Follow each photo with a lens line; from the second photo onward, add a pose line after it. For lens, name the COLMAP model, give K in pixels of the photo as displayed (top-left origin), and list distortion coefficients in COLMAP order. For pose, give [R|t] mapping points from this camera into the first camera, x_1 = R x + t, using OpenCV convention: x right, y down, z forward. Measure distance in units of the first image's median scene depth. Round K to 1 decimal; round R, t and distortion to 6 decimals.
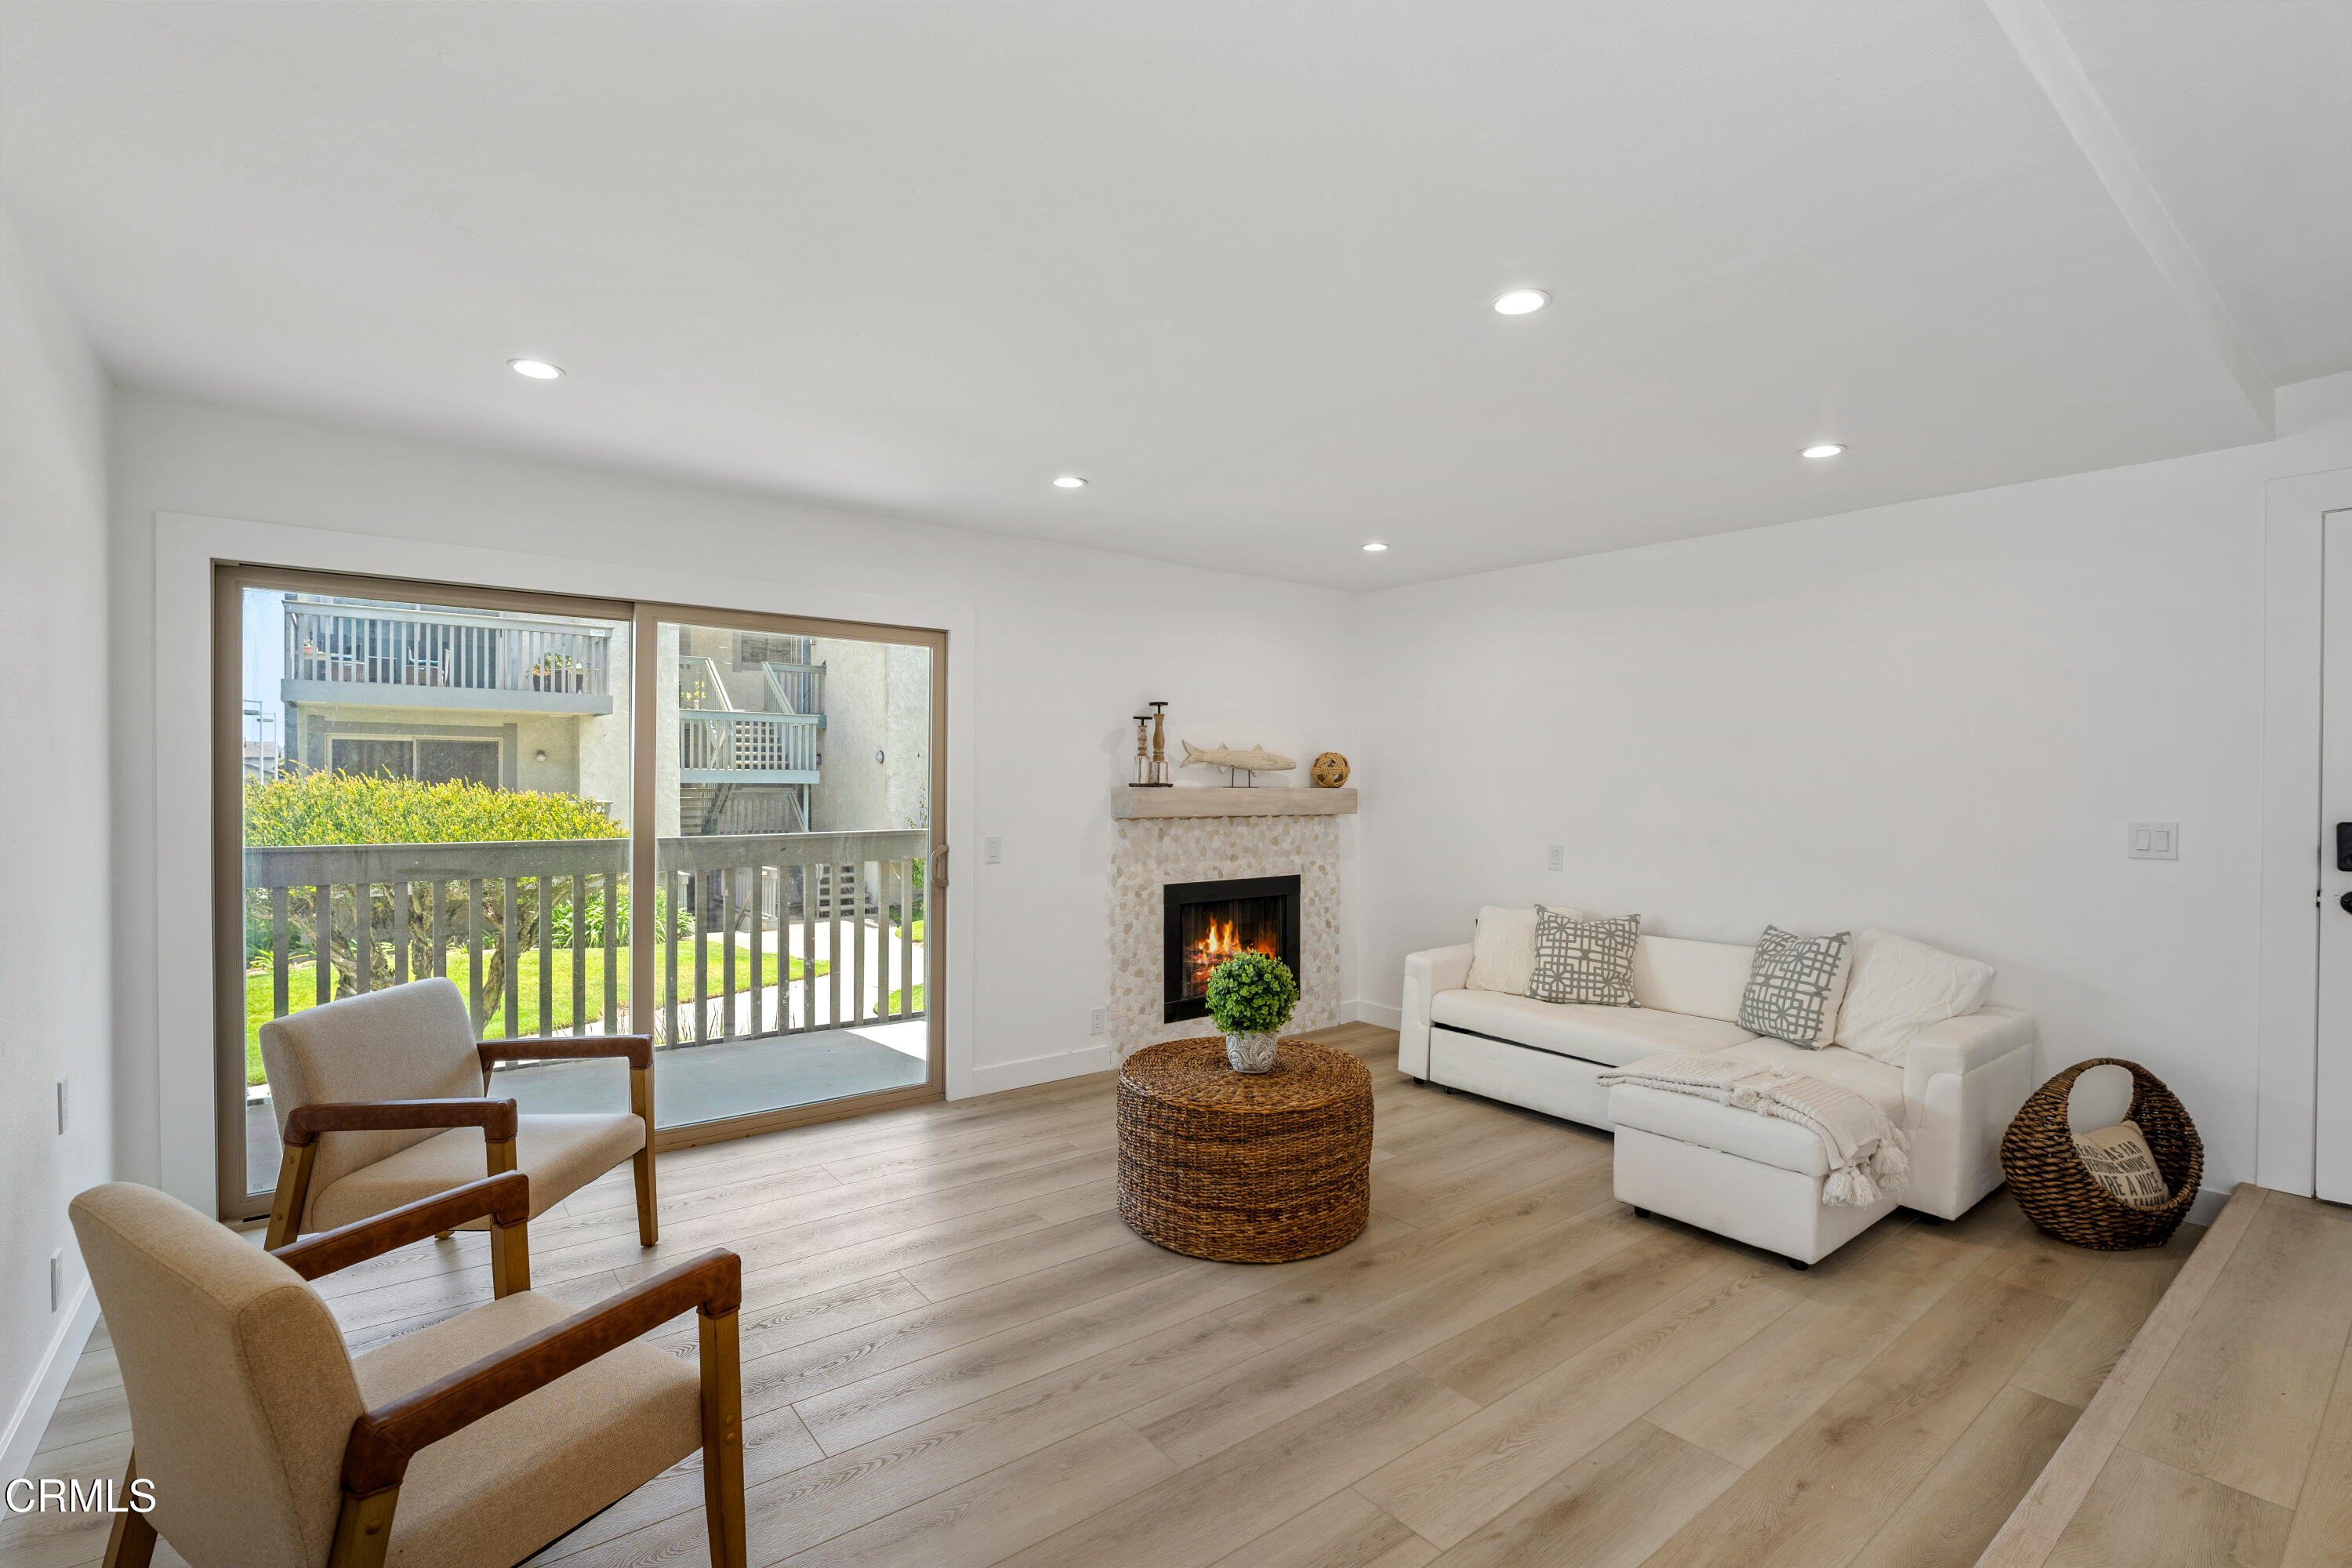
lens RADIAL K [[1064.3, 0, 1174.9], [0, 1064.3, 783.0], [0, 0, 1]] dist [-0.021722, 0.000180]
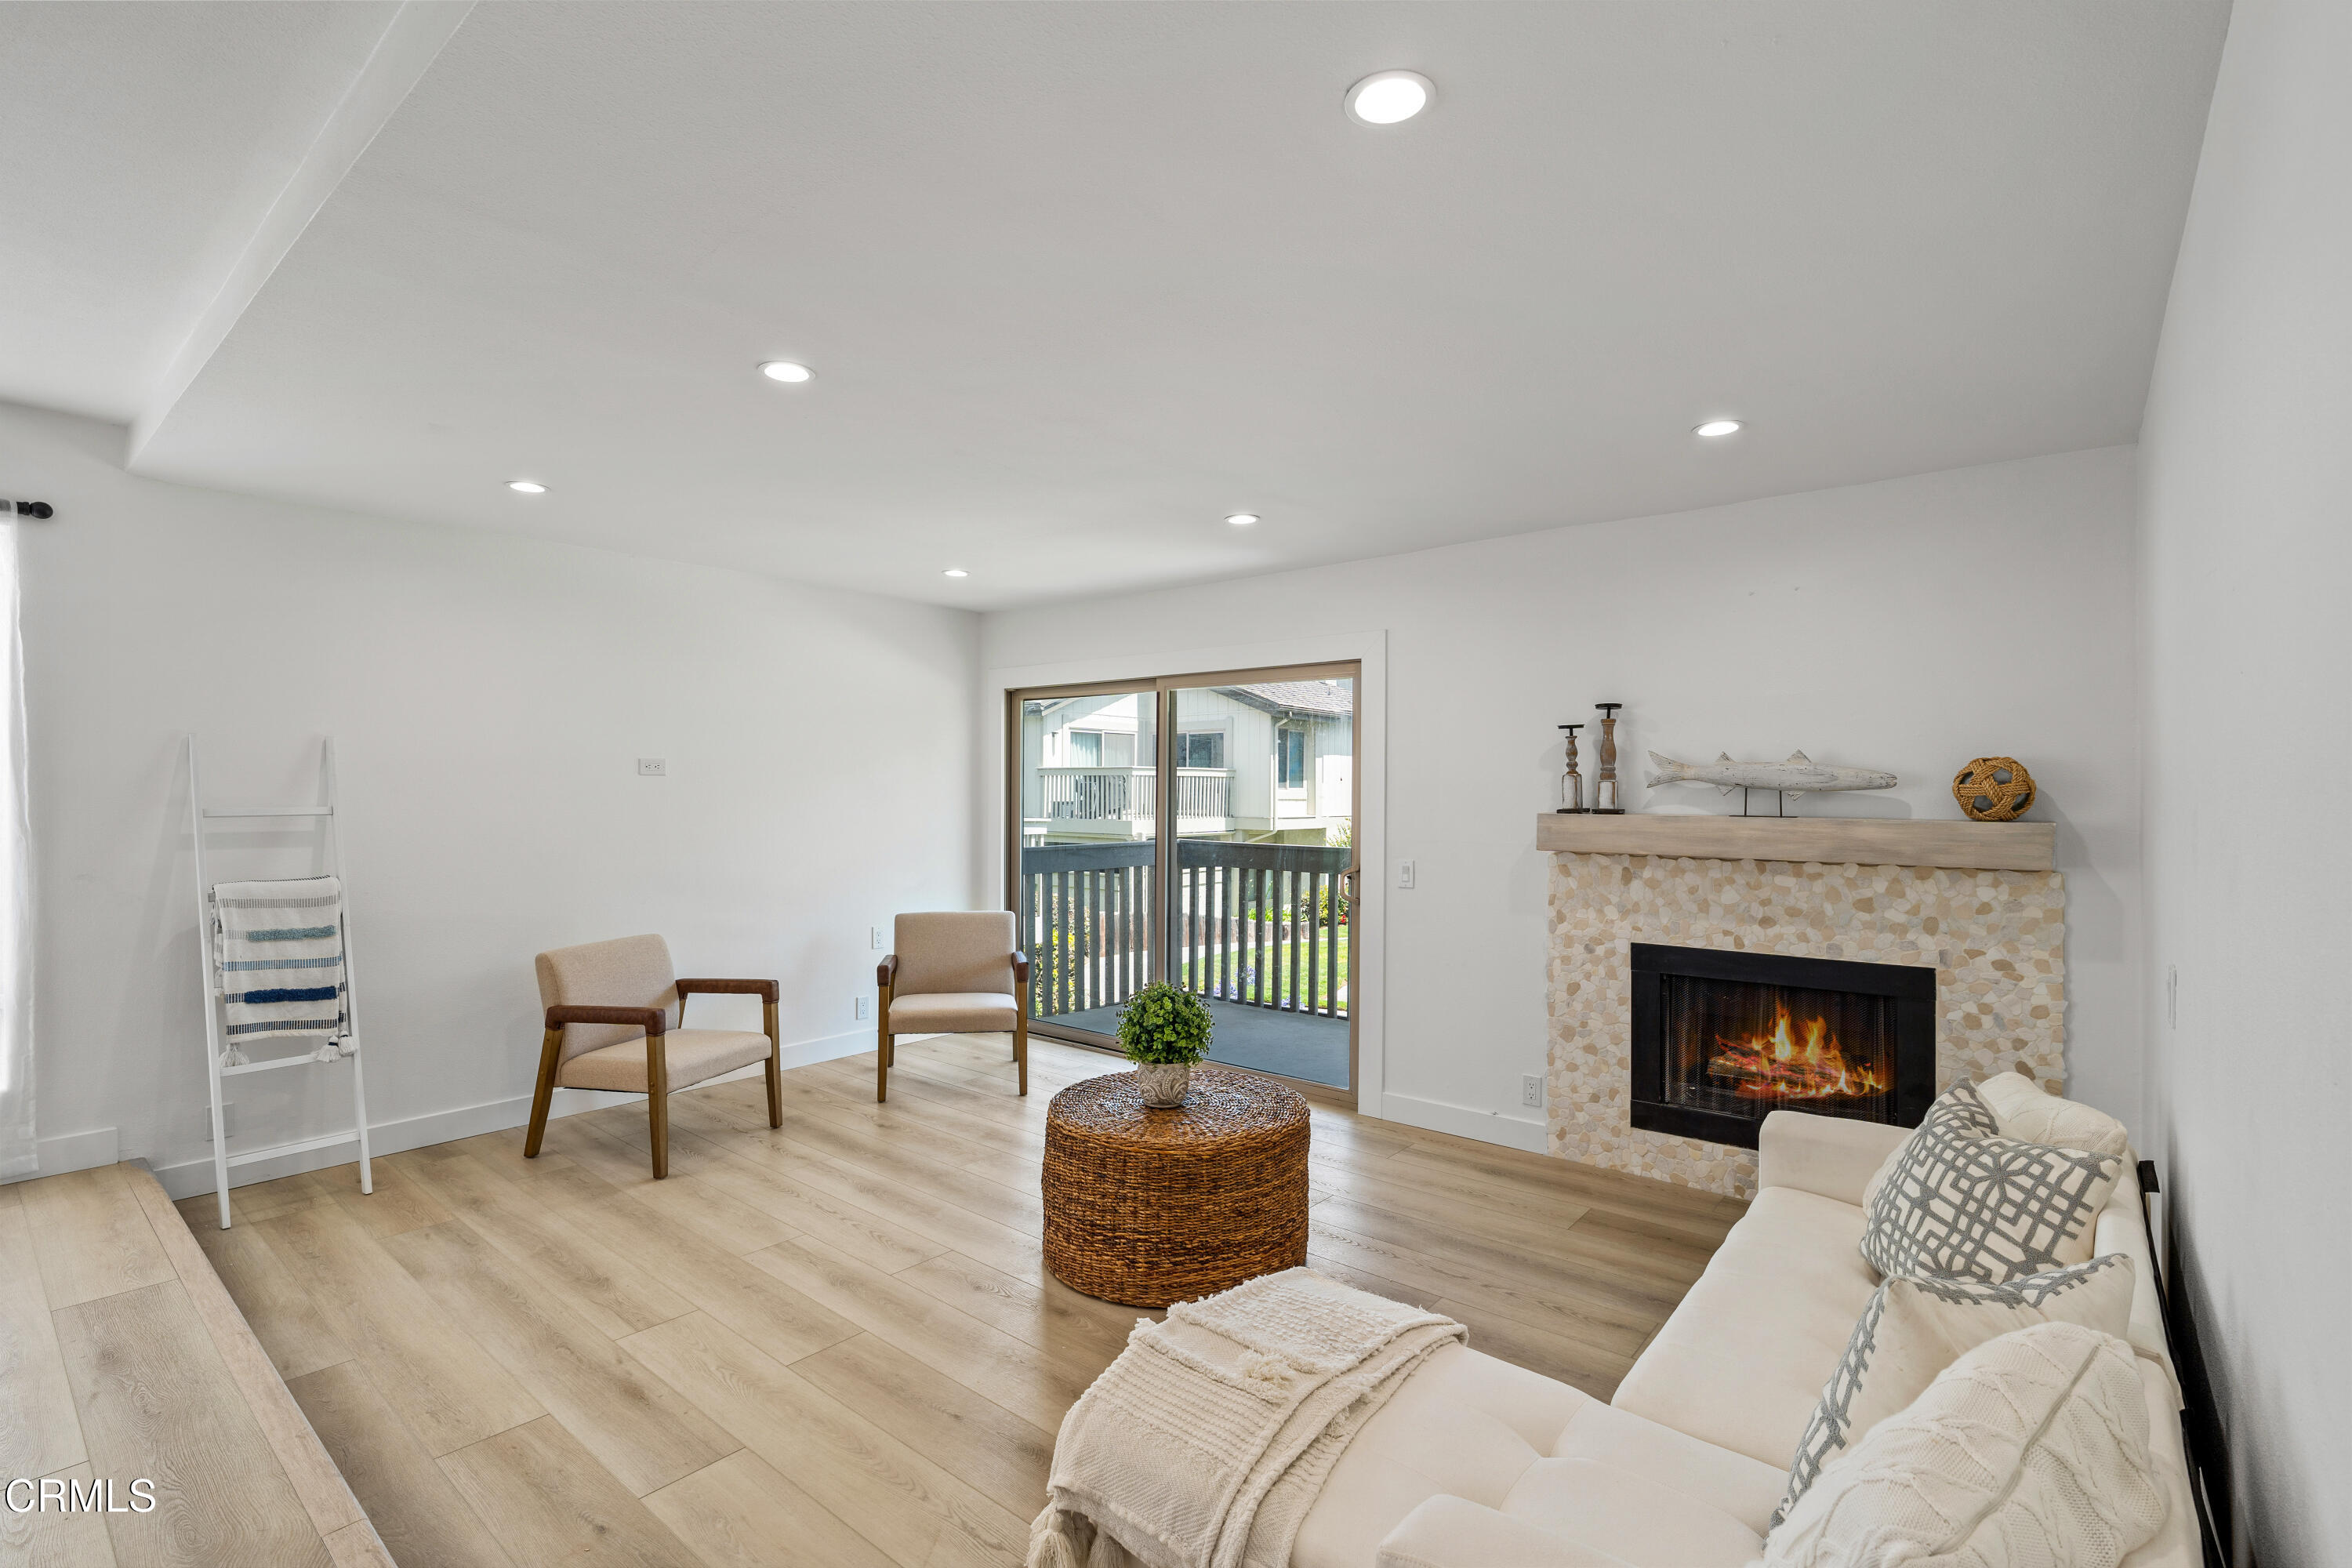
lens RADIAL K [[1064.3, 0, 1160.9], [0, 1064.3, 788.2], [0, 0, 1]] dist [-0.021722, 0.000180]
pose [[0.212900, -0.007997, -0.977041, 0.672608], [-0.005984, 0.999937, -0.009489, -0.005519], [0.977056, 0.007867, 0.212839, 0.522405]]
